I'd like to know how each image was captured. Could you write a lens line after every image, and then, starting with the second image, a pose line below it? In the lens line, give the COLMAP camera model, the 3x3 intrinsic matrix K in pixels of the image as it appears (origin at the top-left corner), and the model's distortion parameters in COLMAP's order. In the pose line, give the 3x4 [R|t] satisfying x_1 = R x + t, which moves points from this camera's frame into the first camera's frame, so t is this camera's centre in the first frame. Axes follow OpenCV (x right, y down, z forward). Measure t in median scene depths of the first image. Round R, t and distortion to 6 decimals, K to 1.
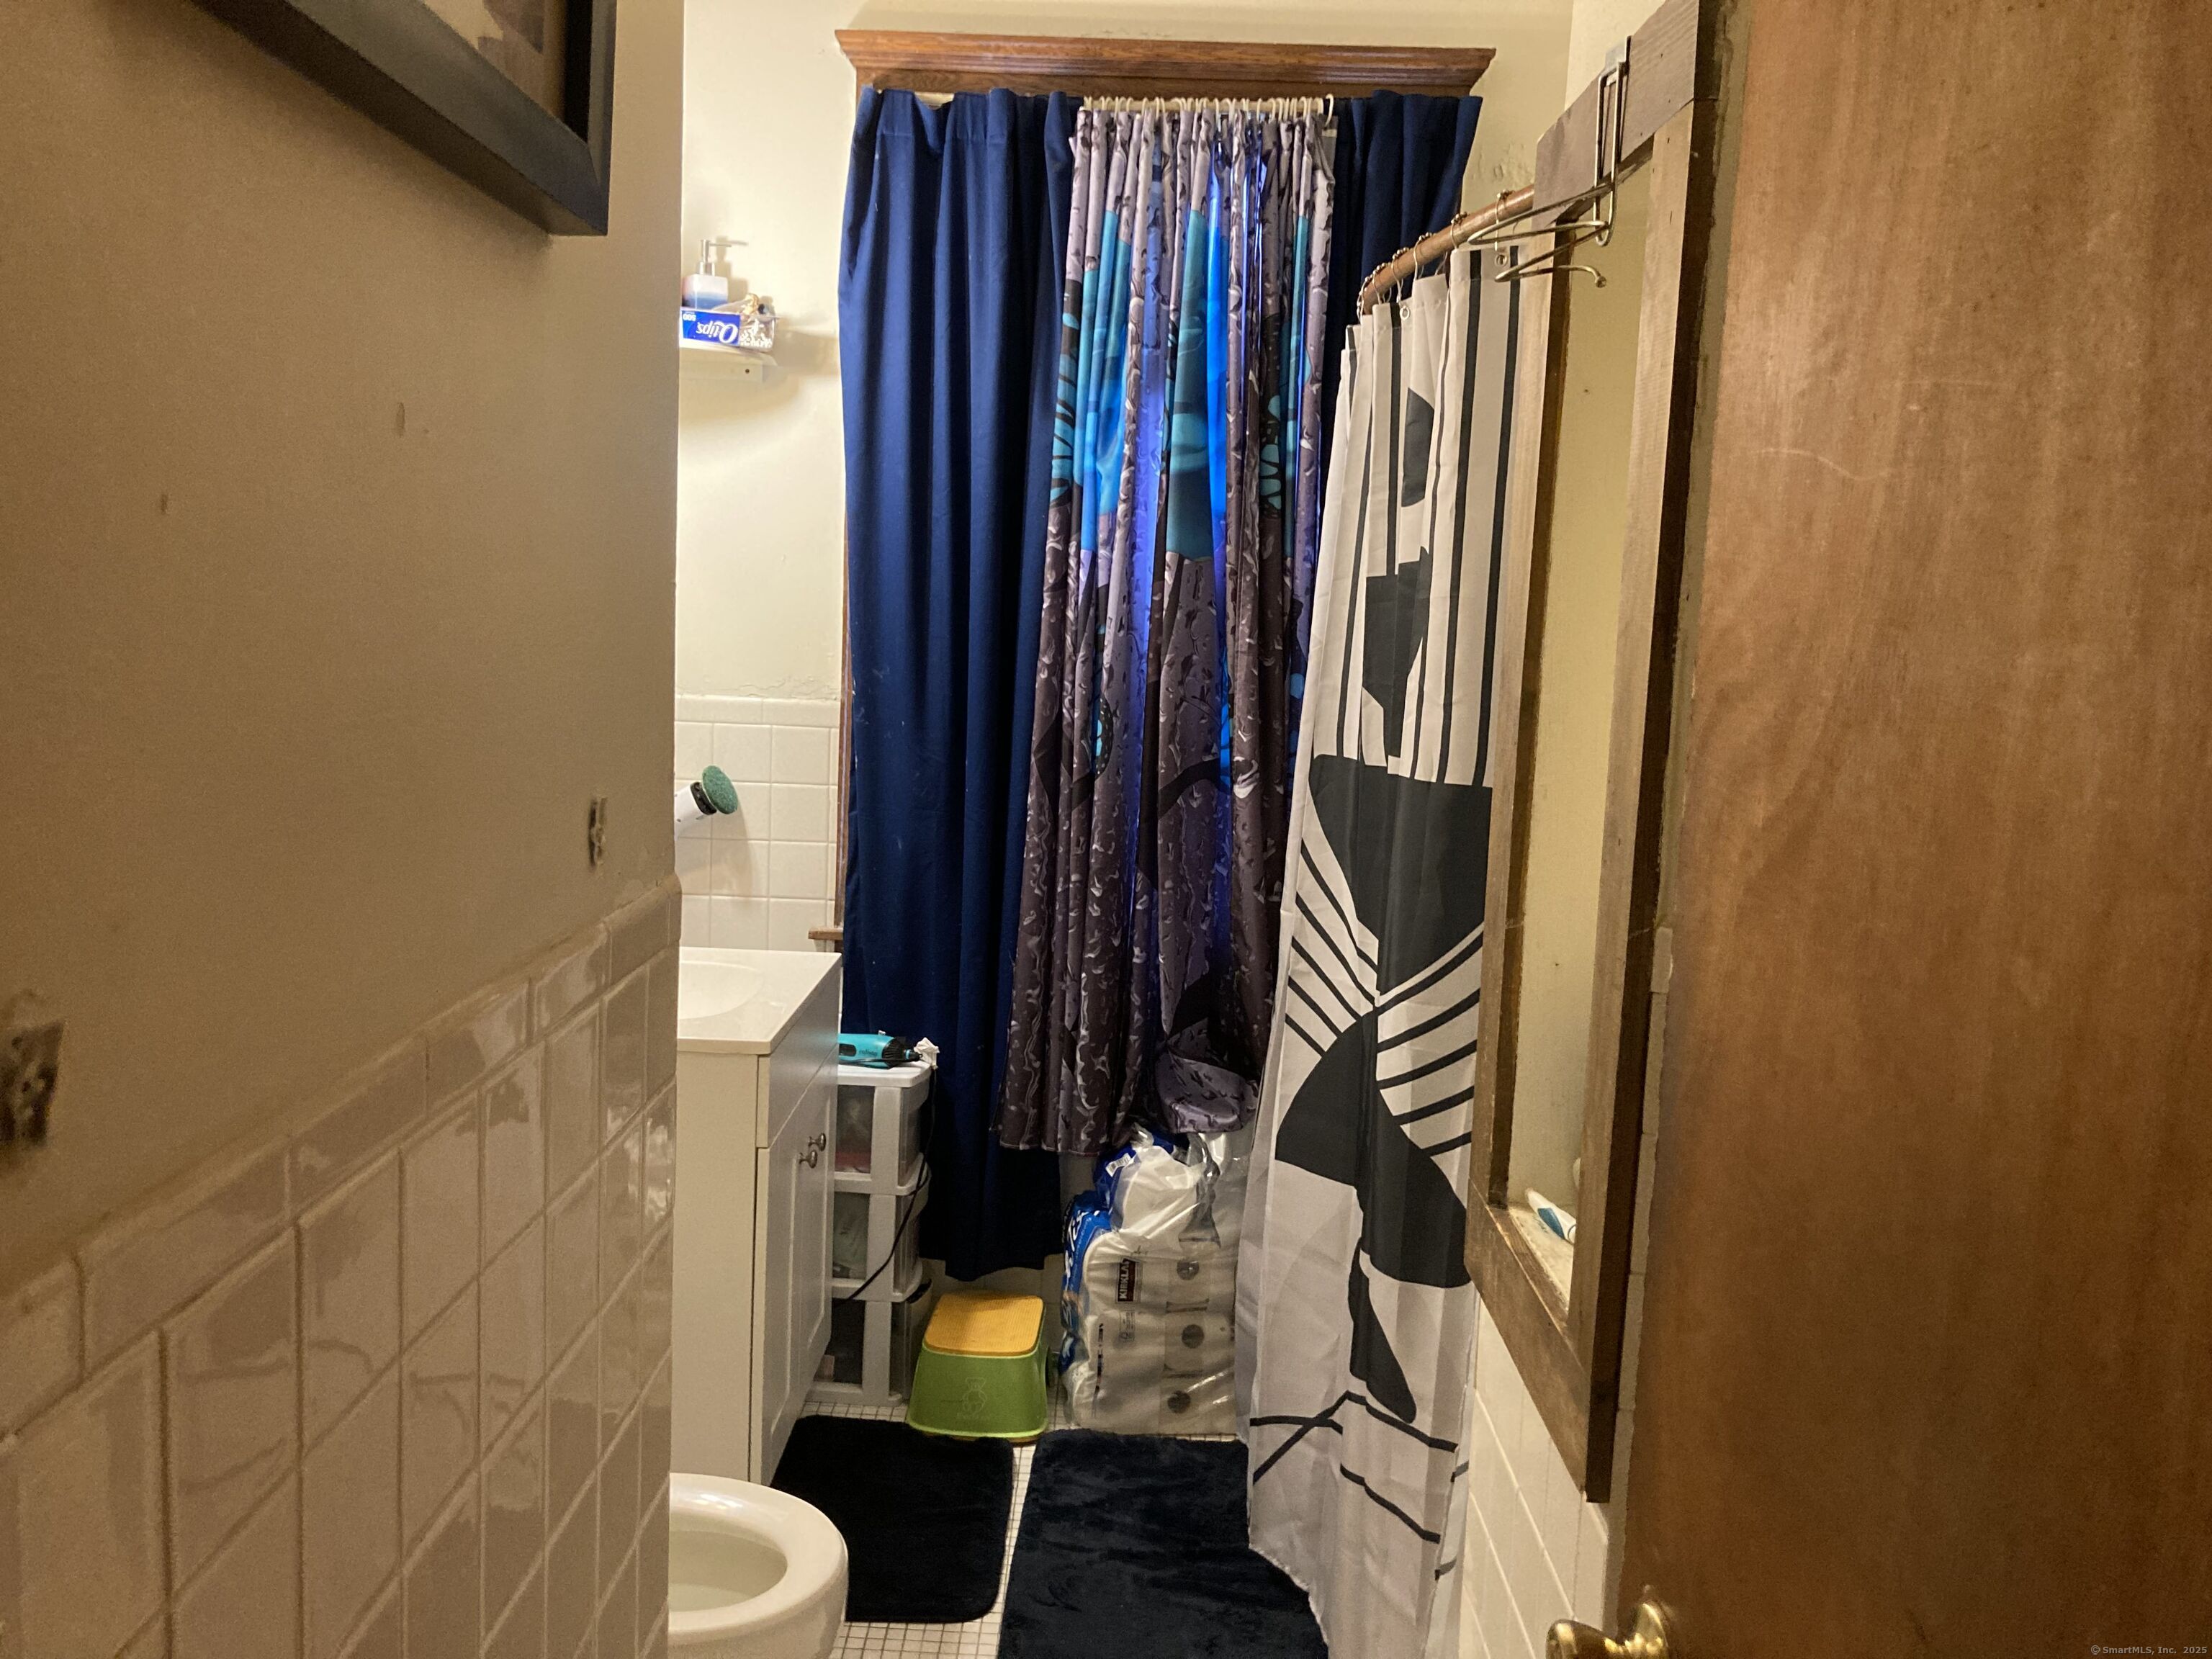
lens RADIAL K [[1837.8, 0, 1106.3], [0, 1837.8, 825.7], [0, 0, 1]] dist [0.003420, -0.022915]
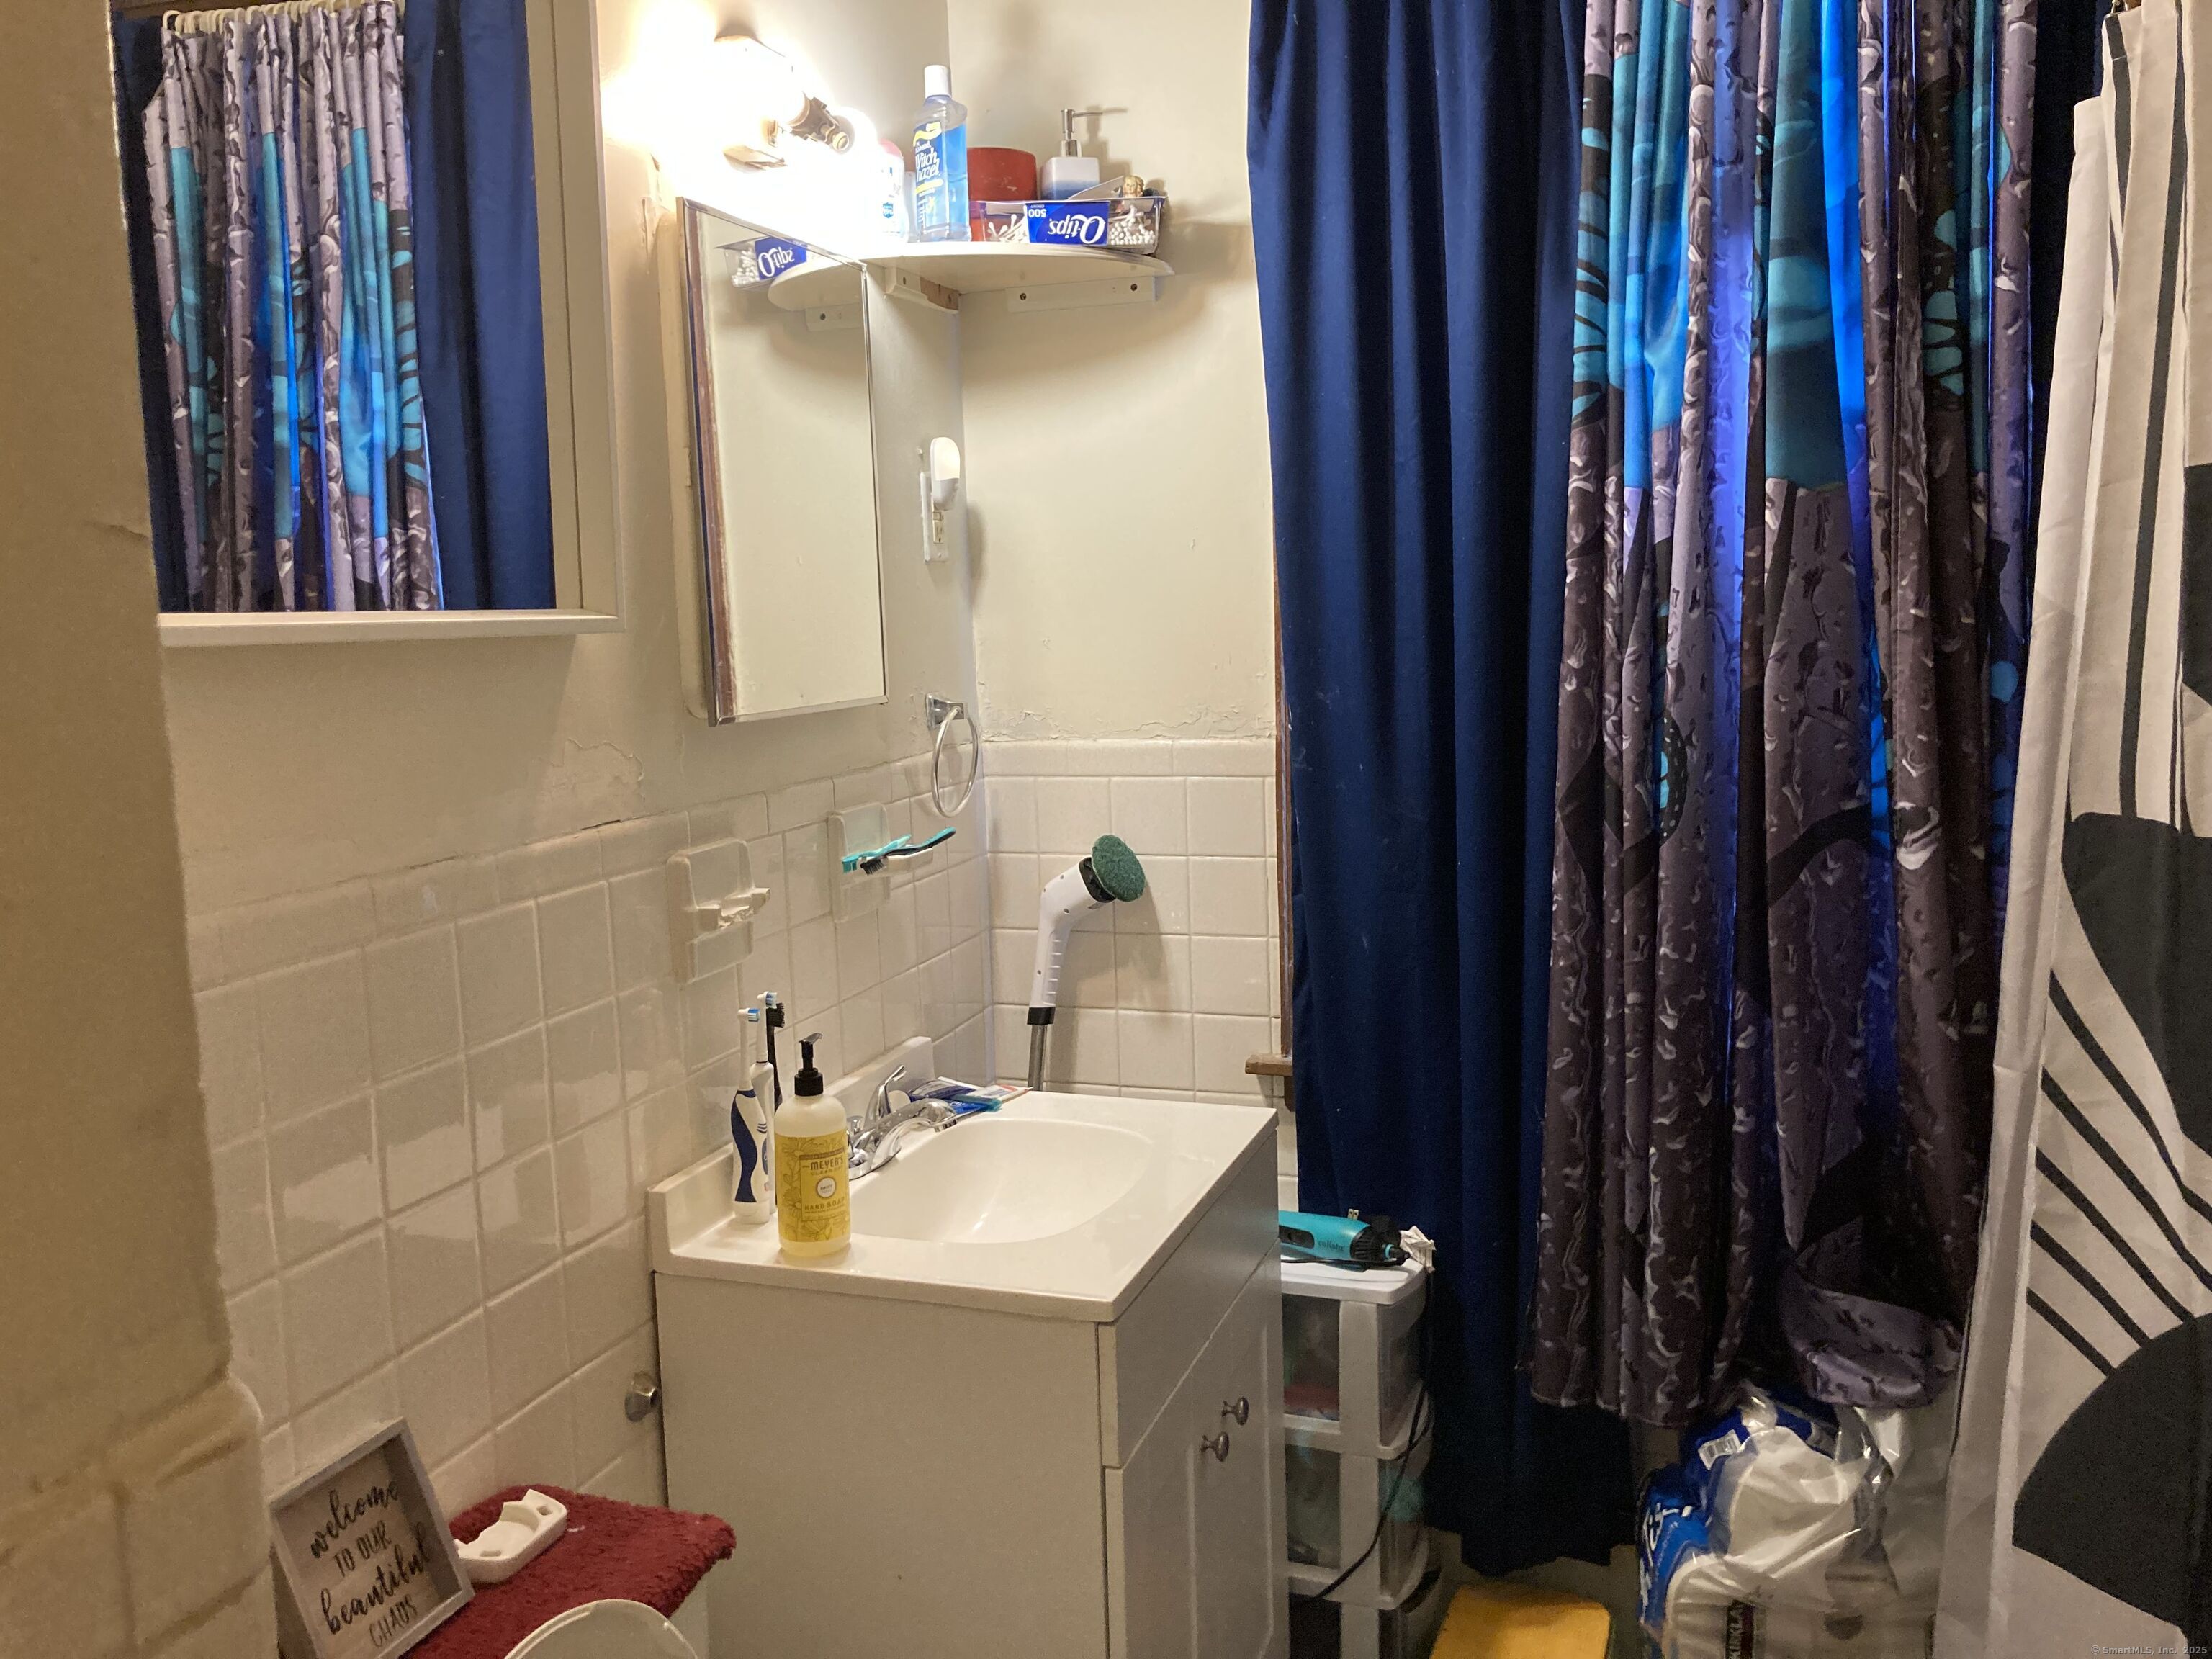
lens RADIAL K [[1837.8, 0, 1058.7], [0, 1837.8, 804.1], [0, 0, 1]] dist [0.003420, -0.022915]
pose [[0.941085, -0.033533, -0.336504, 0.012589], [0.028032, 0.999382, -0.021193, -0.031295], [0.337007, 0.010512, 0.941443, 0.324179]]
